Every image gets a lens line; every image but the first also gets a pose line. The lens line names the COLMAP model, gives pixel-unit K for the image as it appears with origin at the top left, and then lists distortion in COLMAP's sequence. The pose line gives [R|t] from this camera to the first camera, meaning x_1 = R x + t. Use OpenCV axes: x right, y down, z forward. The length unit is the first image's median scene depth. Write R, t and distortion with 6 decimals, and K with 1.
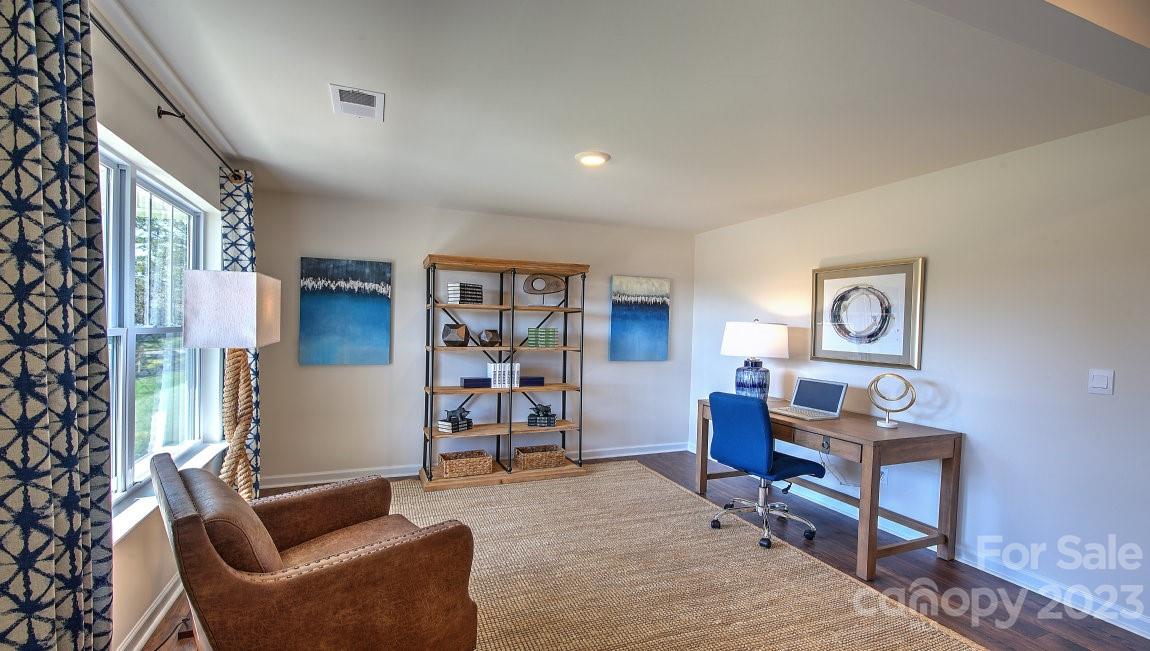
lens RADIAL K [[508.0, 0, 577.1], [0, 508.0, 334.8], [0, 0, 1]] dist [0.007541, -0.005081]
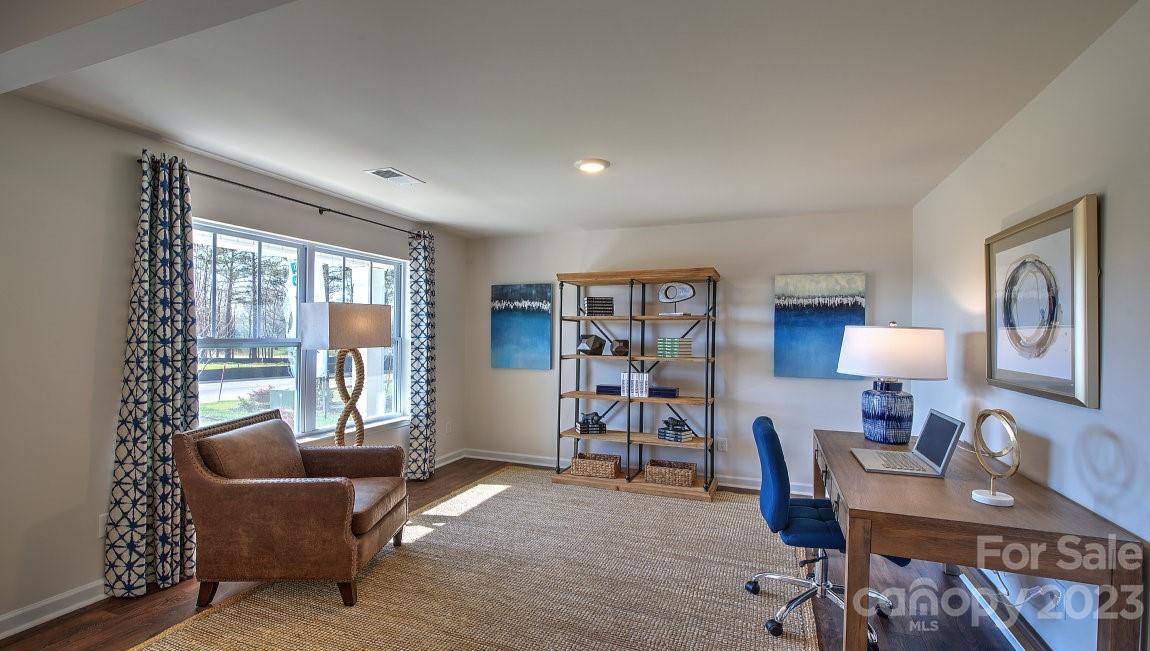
lens RADIAL K [[508.0, 0, 577.1], [0, 508.0, 334.8], [0, 0, 1]] dist [0.007541, -0.005081]
pose [[0.723130, -0.013642, -0.690577, 0.500293], [-0.005821, 0.999649, -0.025843, 0.007504], [0.690687, 0.022708, 0.722797, 0.196856]]
